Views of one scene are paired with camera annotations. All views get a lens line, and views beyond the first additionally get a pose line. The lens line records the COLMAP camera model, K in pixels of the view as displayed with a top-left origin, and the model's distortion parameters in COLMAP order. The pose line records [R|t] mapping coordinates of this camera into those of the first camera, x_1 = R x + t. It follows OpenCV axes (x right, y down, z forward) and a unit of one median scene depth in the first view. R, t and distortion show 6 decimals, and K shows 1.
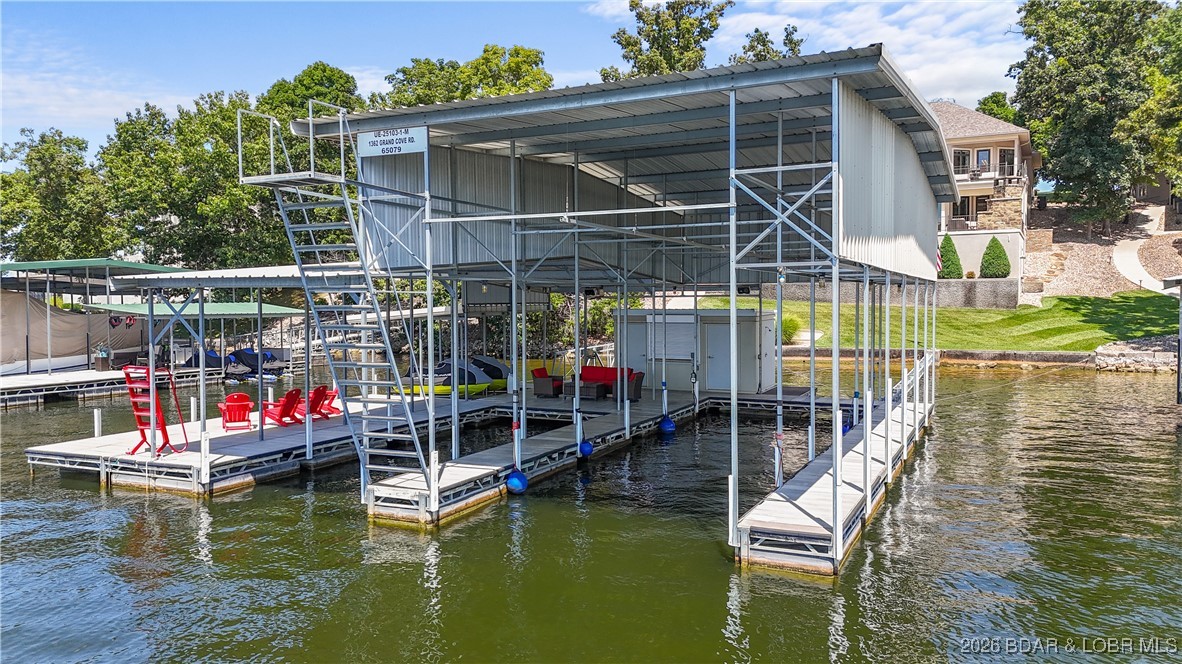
lens RADIAL K [[874.1, 0, 592.9], [0, 874.1, 330.0], [0, 0, 1]] dist [0.044658, -0.038196]
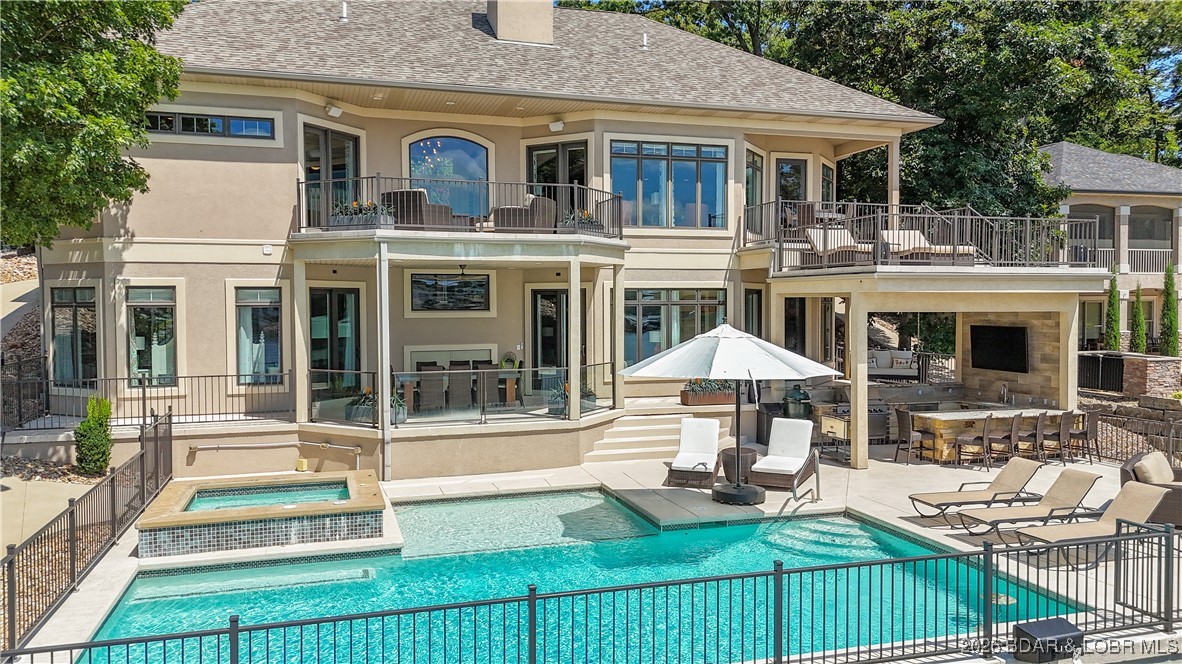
lens RADIAL K [[874.1, 0, 592.9], [0, 874.1, 330.0], [0, 0, 1]] dist [0.044658, -0.038196]
pose [[0.710671, -0.015970, 0.703343, 0.178092], [0.024712, 0.999692, -0.002271, -0.173932], [-0.703091, 0.018994, 0.710847, 1.019544]]
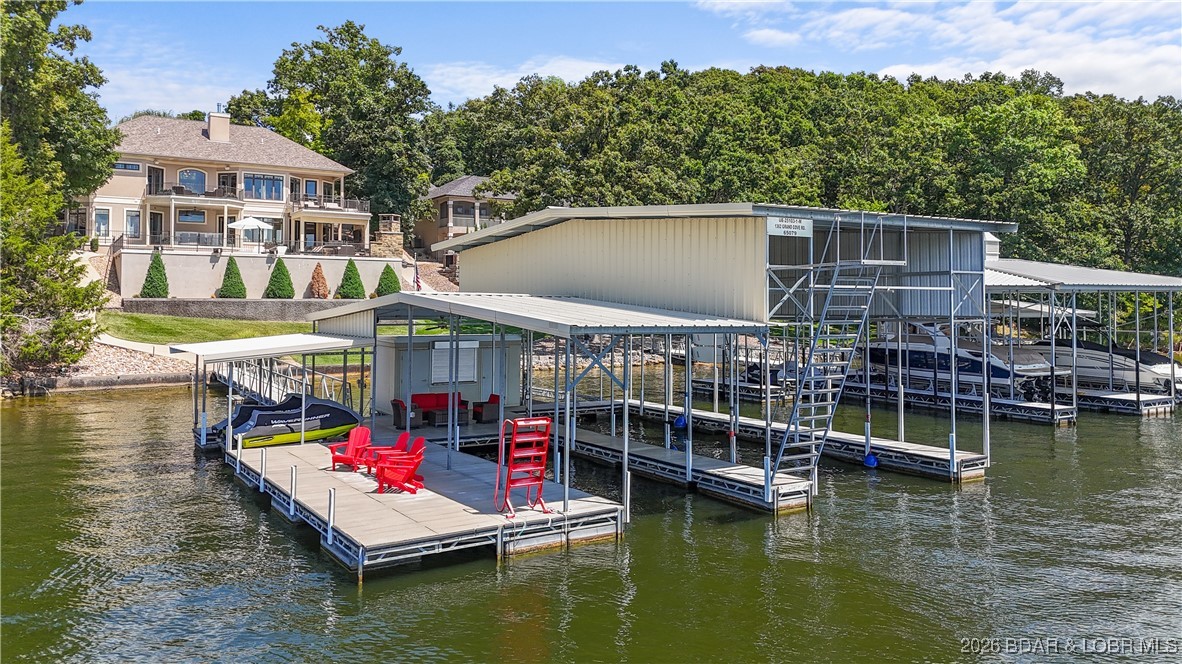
lens RADIAL K [[889.5, 0, 594.1], [0, 889.5, 279.7], [0, 0, 1]] dist [0.056983, -0.005698]
pose [[0.518146, 0.030833, 0.854736, -0.421319], [0.023361, 0.998467, -0.050179, -0.018499], [-0.854973, 0.045968, 0.516631, 0.145712]]
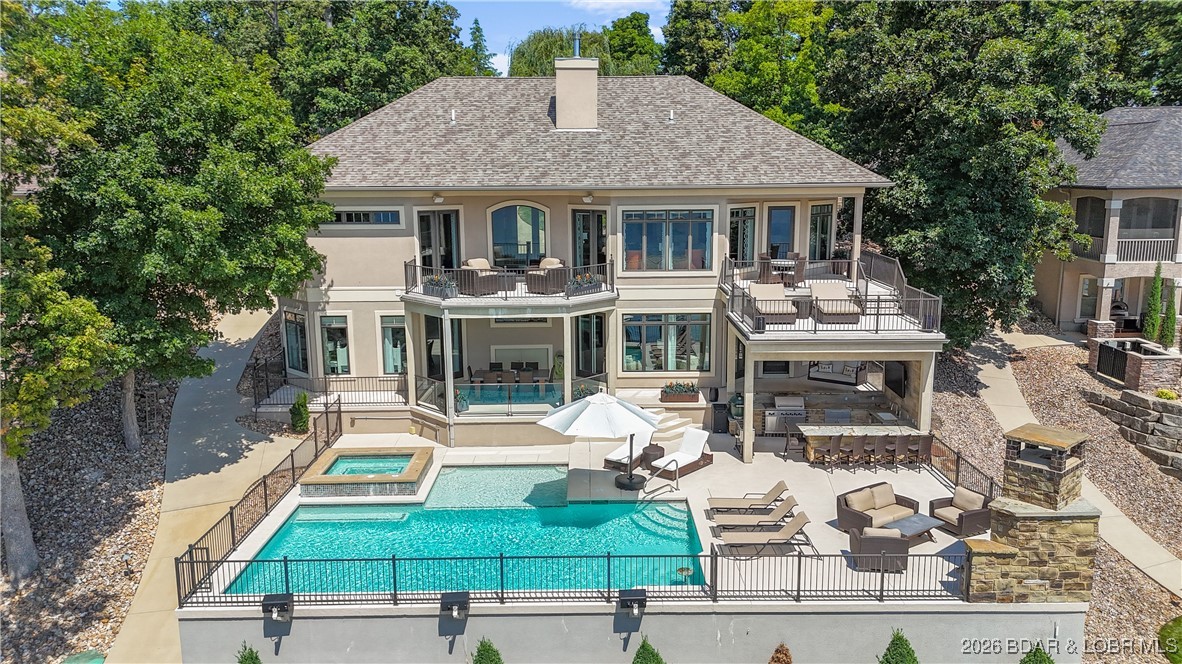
lens RADIAL K [[874.1, 0, 592.9], [0, 874.1, 330.0], [0, 0, 1]] dist [0.044658, -0.038196]
pose [[0.882943, -0.084881, 0.461744, 0.182060], [0.018868, 0.989141, 0.145751, -0.263723], [-0.469102, -0.119978, 0.874957, 0.811857]]
